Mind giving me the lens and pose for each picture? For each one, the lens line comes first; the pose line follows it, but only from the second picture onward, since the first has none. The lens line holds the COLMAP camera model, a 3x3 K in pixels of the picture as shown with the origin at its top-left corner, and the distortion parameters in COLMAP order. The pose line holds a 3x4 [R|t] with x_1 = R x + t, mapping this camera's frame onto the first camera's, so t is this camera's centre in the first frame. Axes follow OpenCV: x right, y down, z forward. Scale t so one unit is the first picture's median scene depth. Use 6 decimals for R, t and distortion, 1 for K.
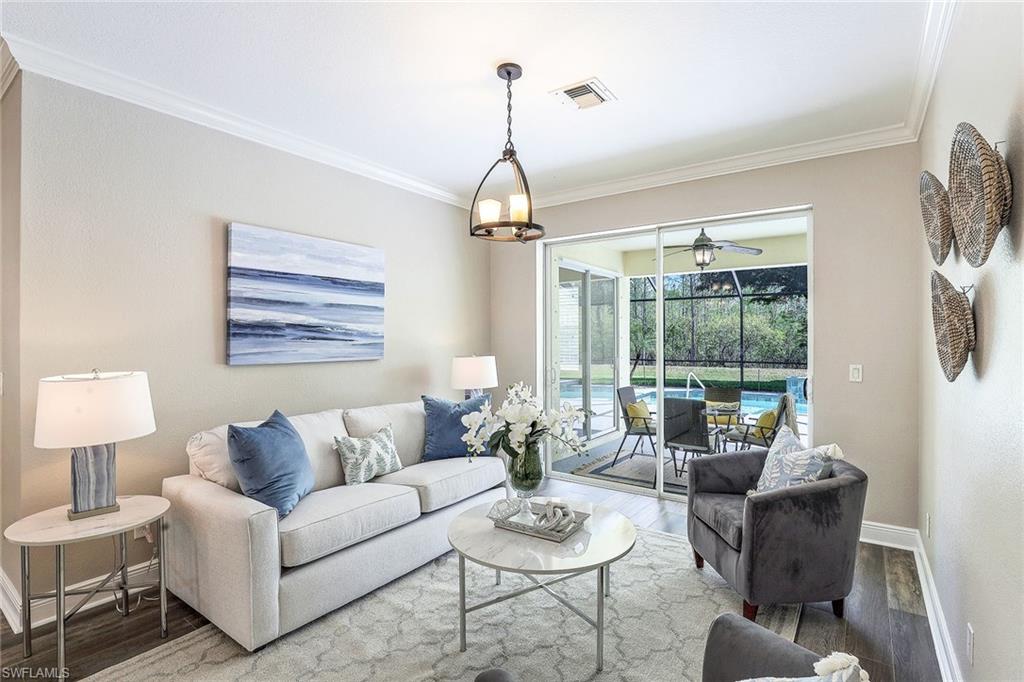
lens RADIAL K [[478.2, 0, 516.8], [0, 478.2, 343.2], [0, 0, 1]] dist [-0.028828, 0.000120]
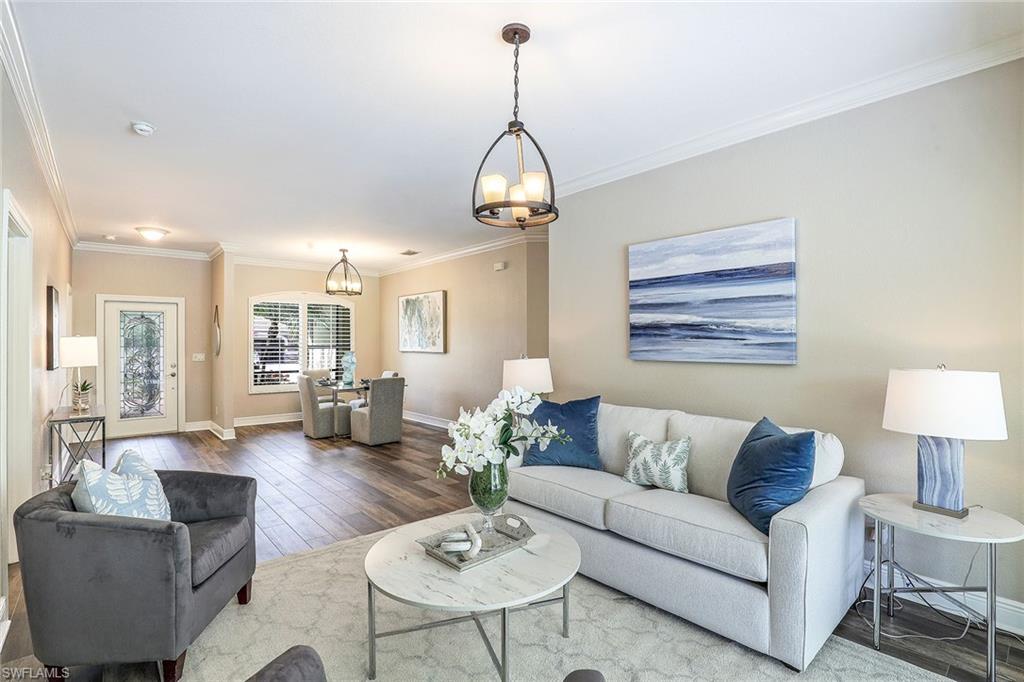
lens RADIAL K [[478.2, 0, 516.1], [0, 478.2, 338.3], [0, 0, 1]] dist [-0.028828, 0.000120]
pose [[-0.207282, 0.001117, -0.978281, 0.606668], [0.001350, 0.999999, 0.000856, -0.009713], [0.978280, -0.001143, -0.207283, 0.837861]]
